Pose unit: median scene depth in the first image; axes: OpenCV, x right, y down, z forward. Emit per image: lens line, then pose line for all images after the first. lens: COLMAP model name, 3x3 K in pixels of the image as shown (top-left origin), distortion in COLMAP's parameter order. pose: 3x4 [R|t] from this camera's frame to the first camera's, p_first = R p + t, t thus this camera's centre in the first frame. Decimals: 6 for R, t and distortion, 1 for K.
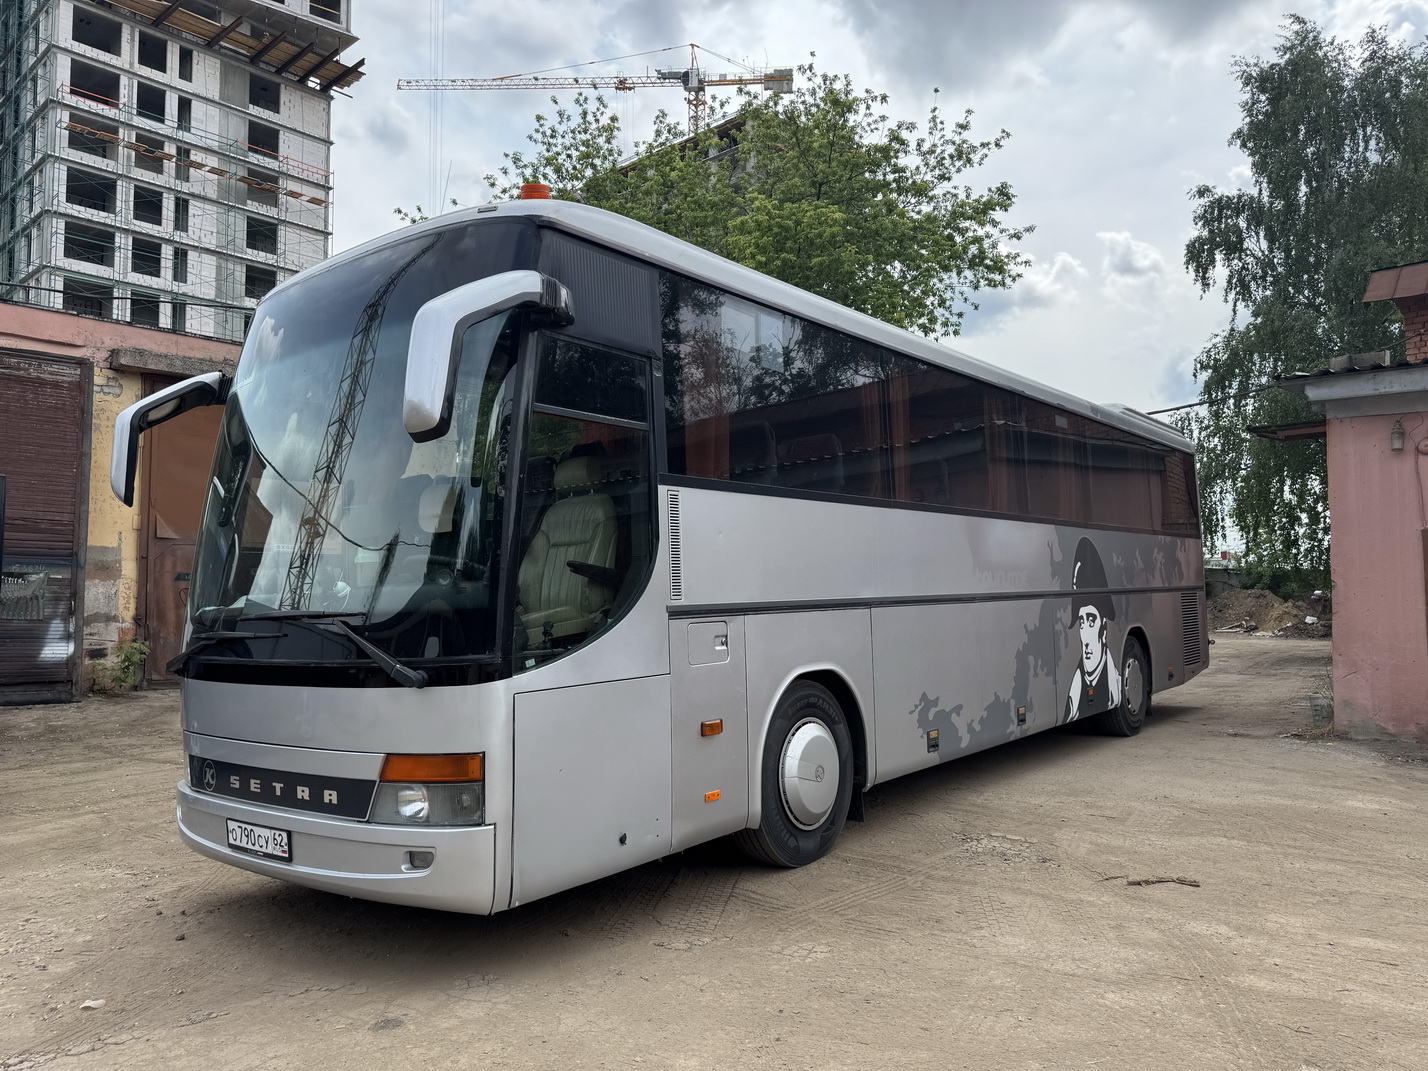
lens RADIAL K [[996.0, 0, 712.9], [0, 996.0, 540.6], [0, 0, 1]] dist [0.005109, -0.003209]
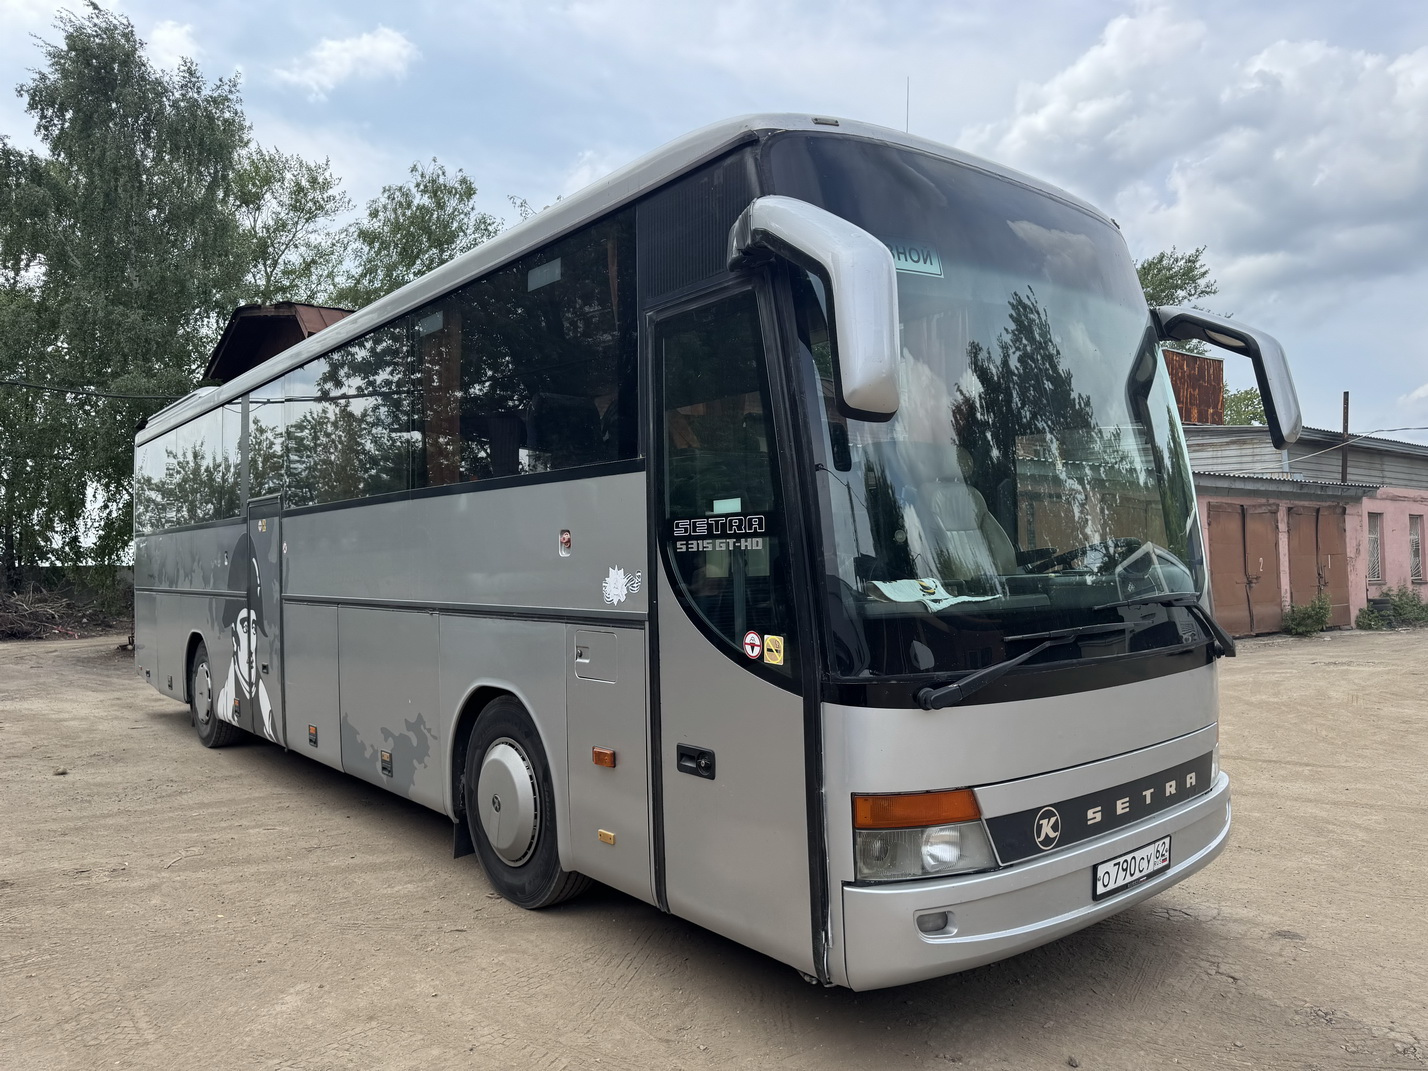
lens RADIAL K [[1013.8, 0, 714.4], [0, 1013.8, 545.1], [0, 0, 1]] dist [0.008549, -0.007165]
pose [[0.217802, 0.034606, 0.975379, -0.517787], [-0.039643, 0.998860, -0.026586, 0.024523], [-0.975188, -0.032876, 0.218926, 0.437606]]
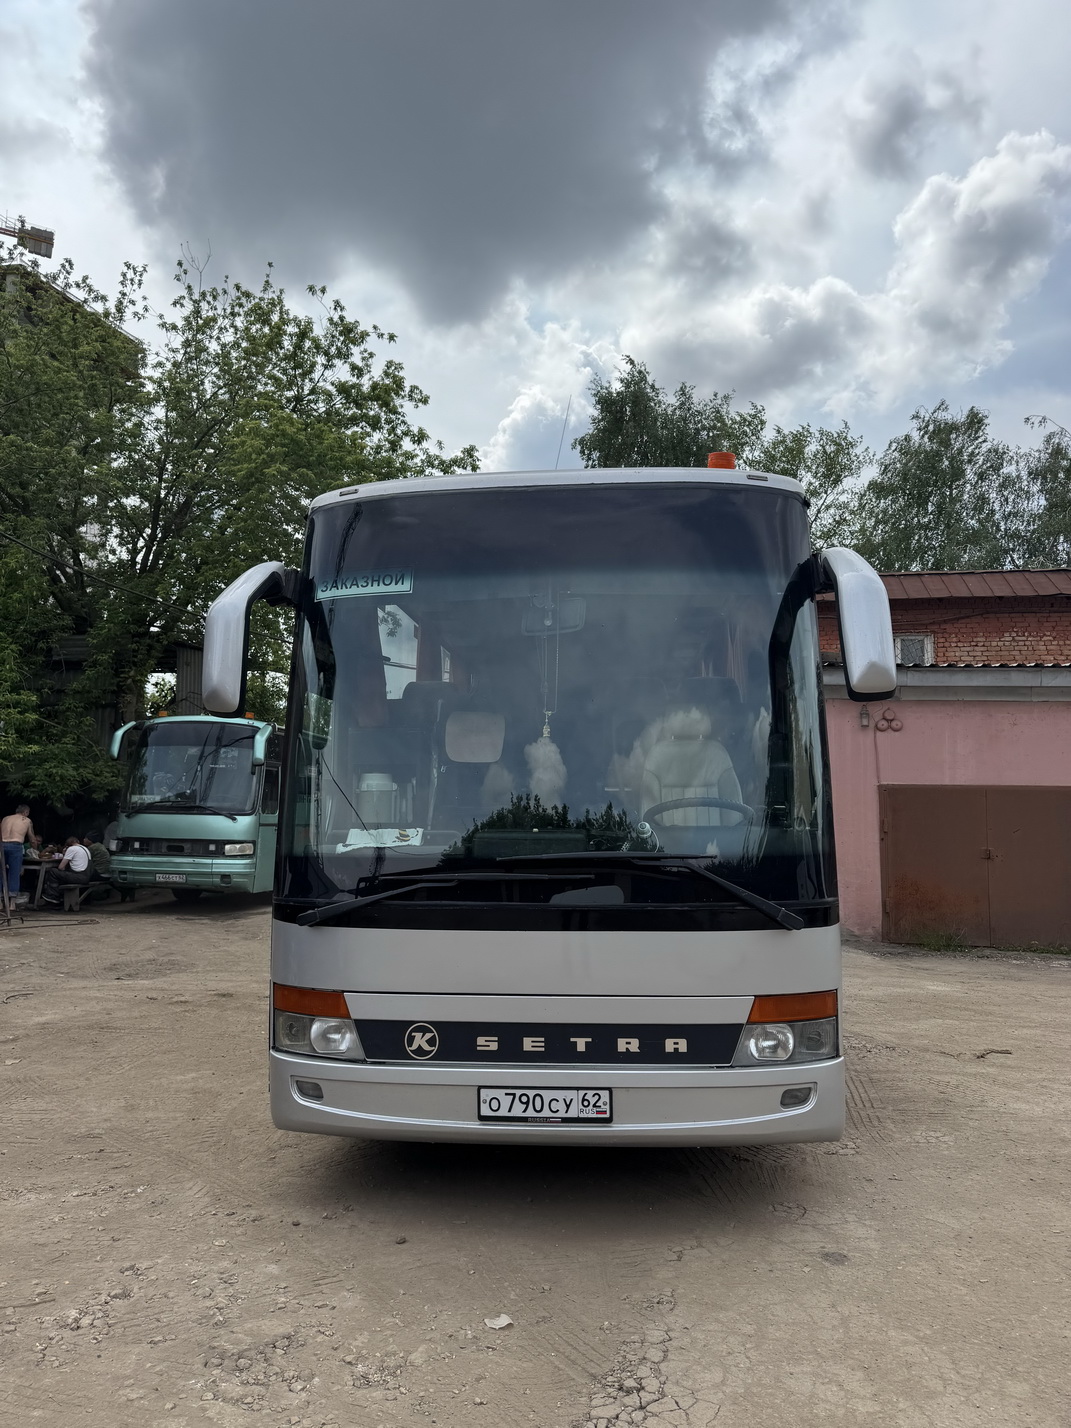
lens RADIAL K [[993.7, 0, 510.6], [0, 993.7, 709.2], [0, 0, 1]] dist [0.049038, -0.074866]
pose [[0.836046, 0.080188, 0.542768, -0.377385], [-0.054419, 0.996503, -0.063398, -0.000026], [-0.545954, 0.023467, 0.837486, 0.091779]]
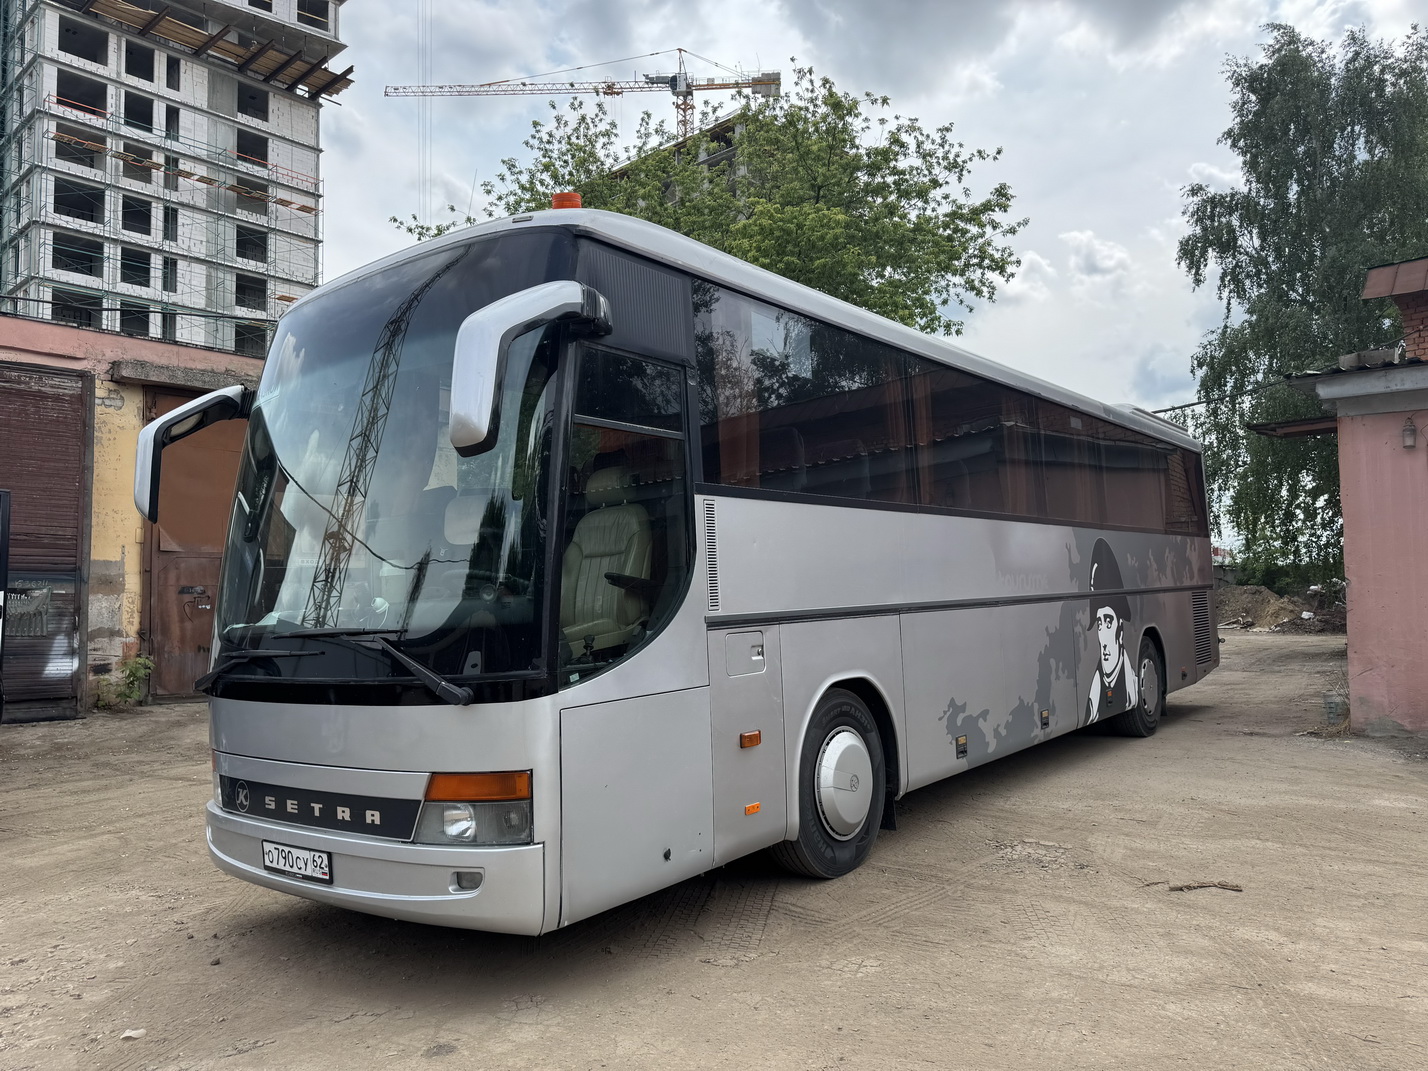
lens RADIAL K [[997.7, 0, 714.0], [0, 997.7, 535.5], [0, 0, 1]] dist [0.002175, -0.000424]
pose [[0.999851, -0.013746, 0.010416, -0.018862], [0.013827, 0.999874, -0.007781, -0.002943], [-0.010308, 0.007924, 0.999915, 0.003633]]
